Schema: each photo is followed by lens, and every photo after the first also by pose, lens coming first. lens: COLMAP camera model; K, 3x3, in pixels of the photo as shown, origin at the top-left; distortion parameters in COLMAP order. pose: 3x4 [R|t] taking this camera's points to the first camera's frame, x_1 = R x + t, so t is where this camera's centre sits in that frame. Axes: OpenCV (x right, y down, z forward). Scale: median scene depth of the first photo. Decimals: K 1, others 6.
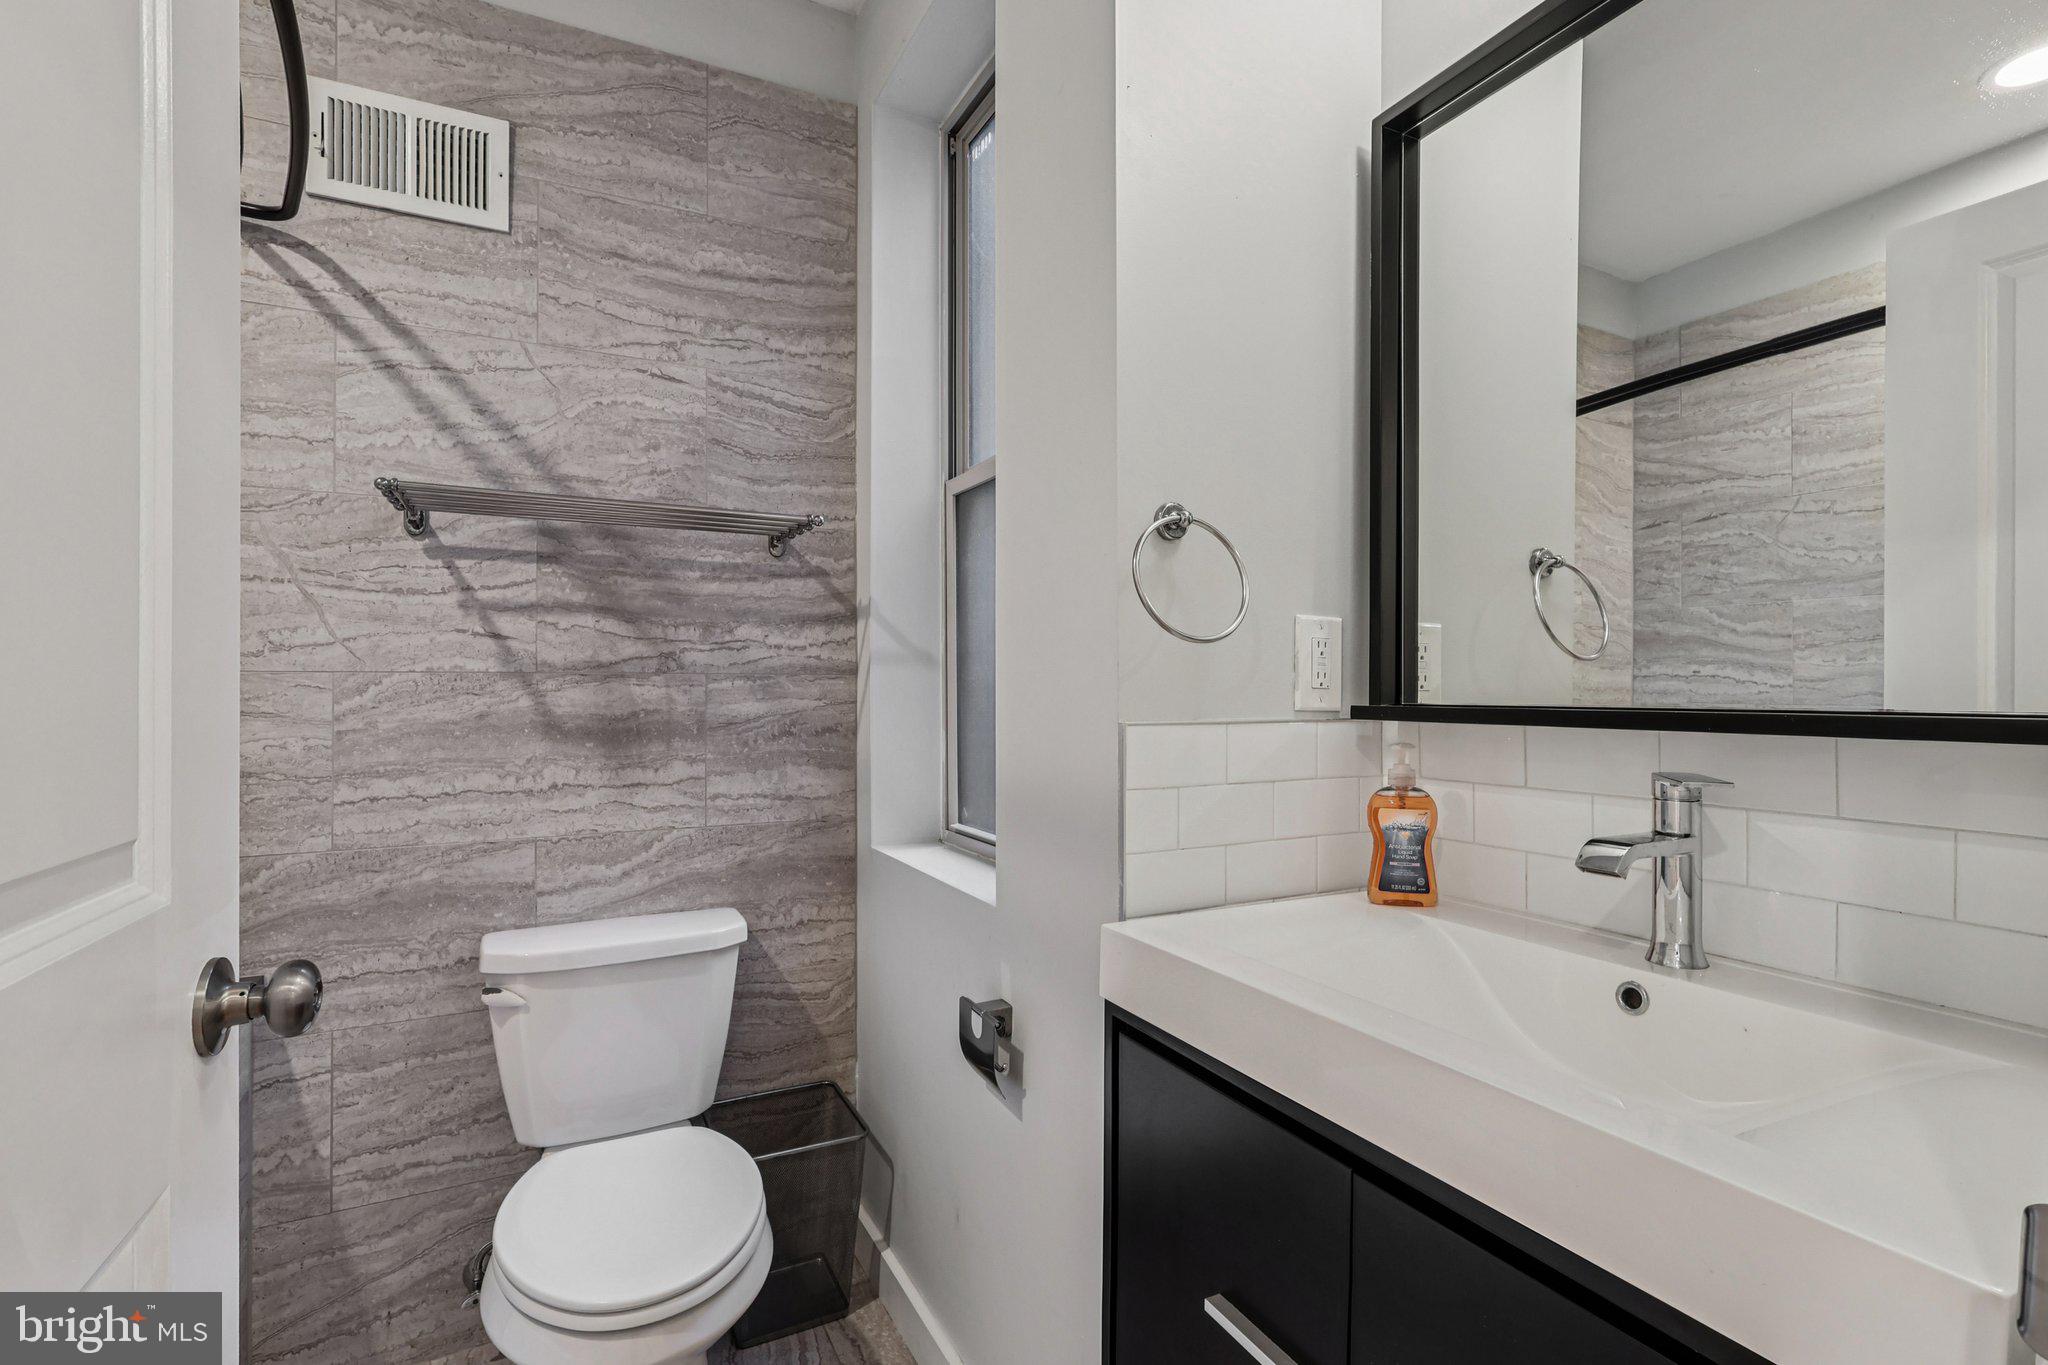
lens RADIAL K [[961.8, 0, 1045.8], [0, 961.8, 686.1], [0, 0, 1]] dist [0.000060, -0.000035]
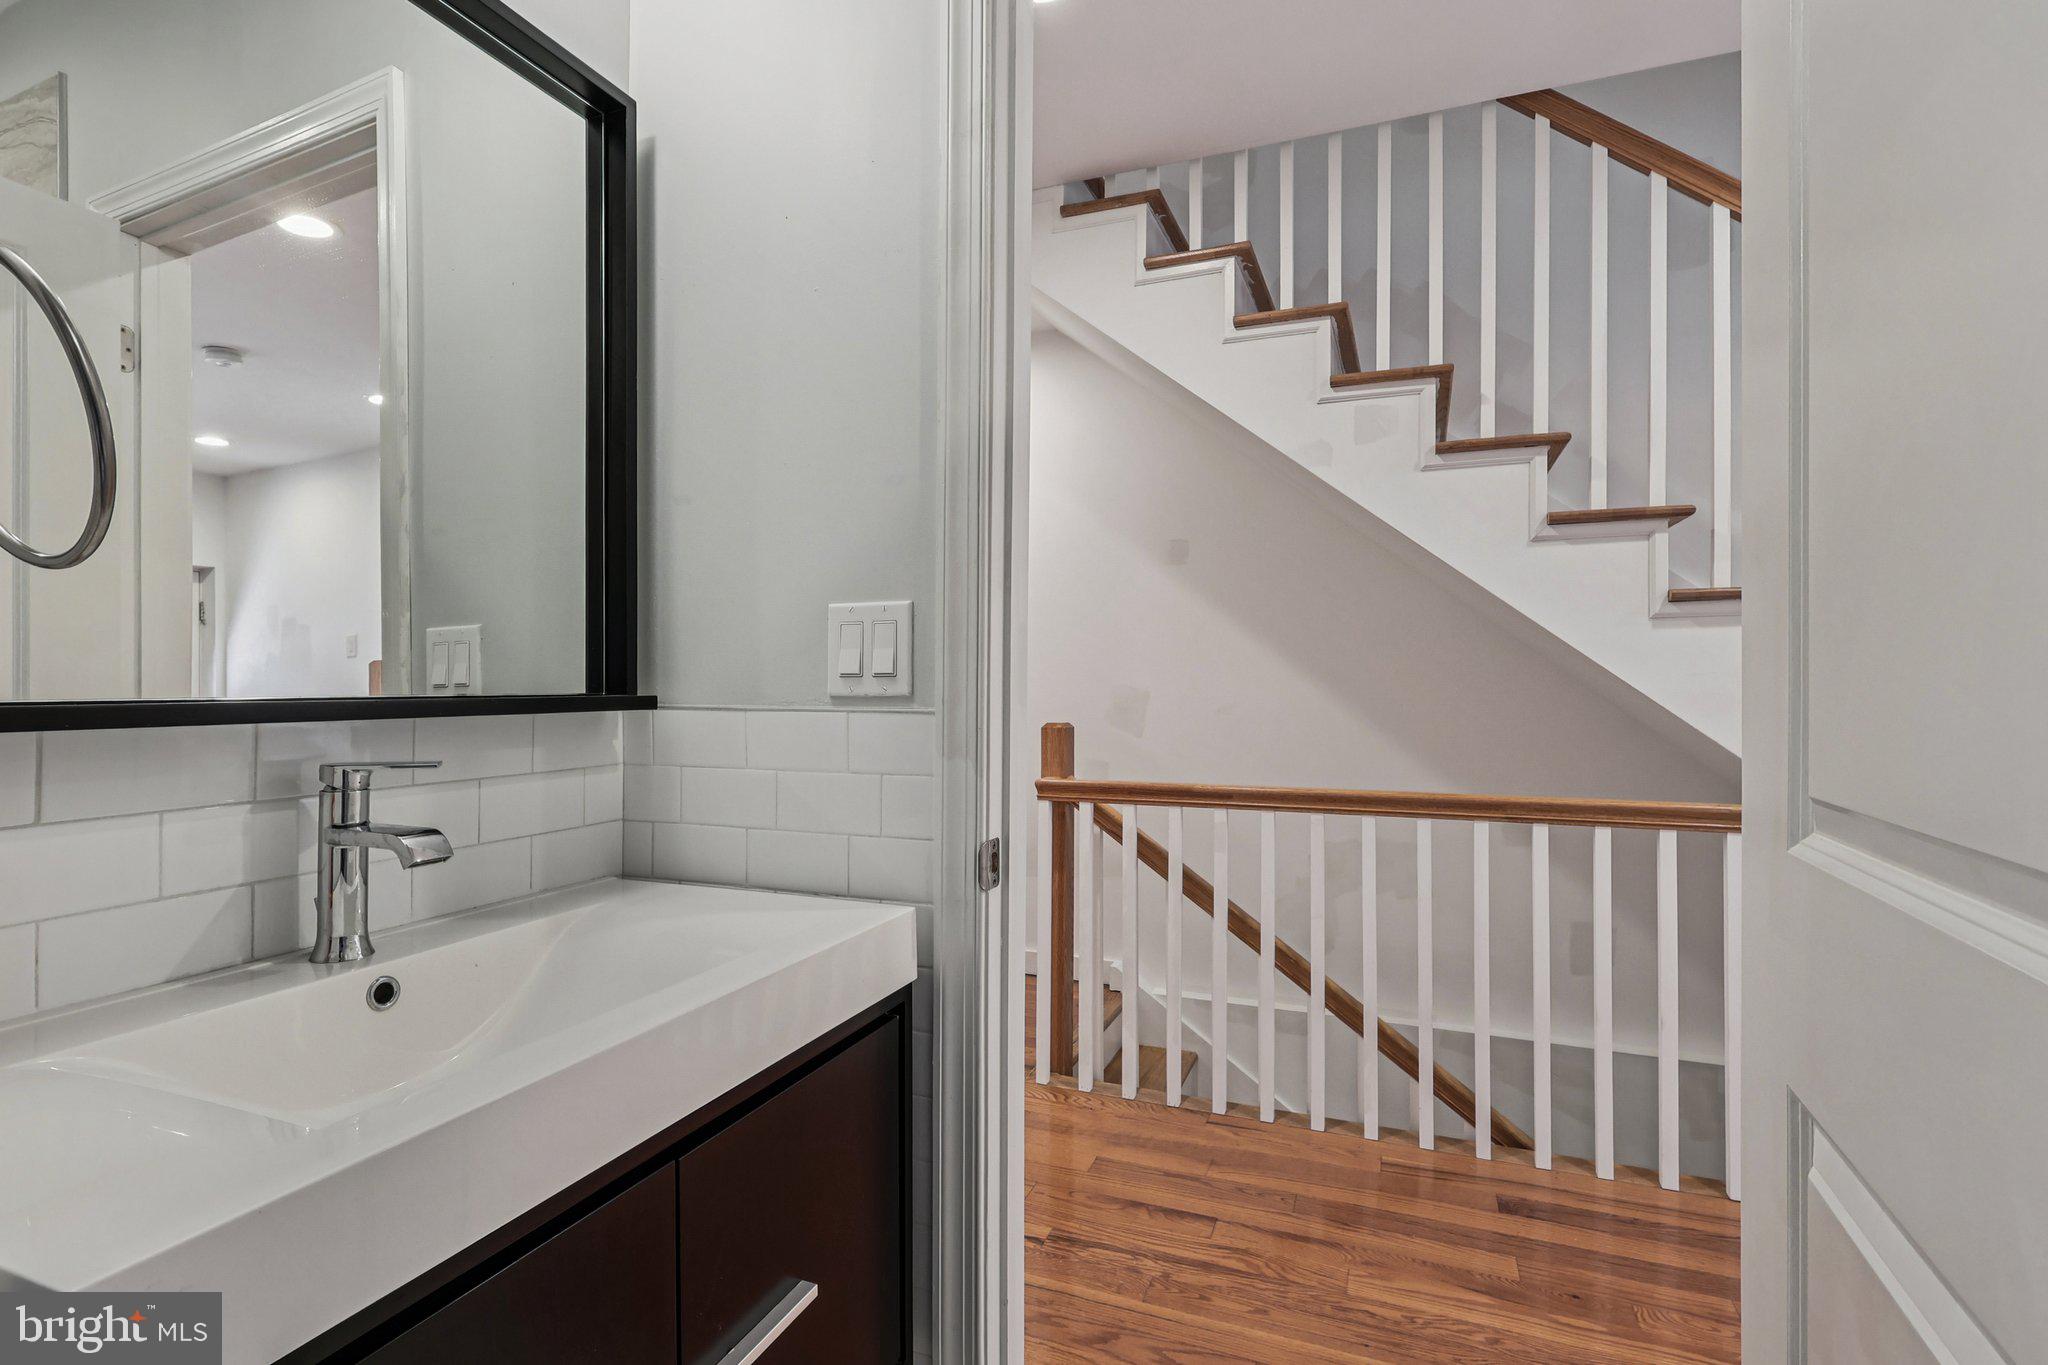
lens RADIAL K [[961.8, 0, 1045.8], [0, 961.8, 686.1], [0, 0, 1]] dist [0.000060, -0.000035]
pose [[-0.658364, -0.004910, 0.752683, -0.558718], [-0.005136, 0.999985, 0.002031, 0.005849], [-0.752682, -0.002529, -0.658379, 1.116034]]
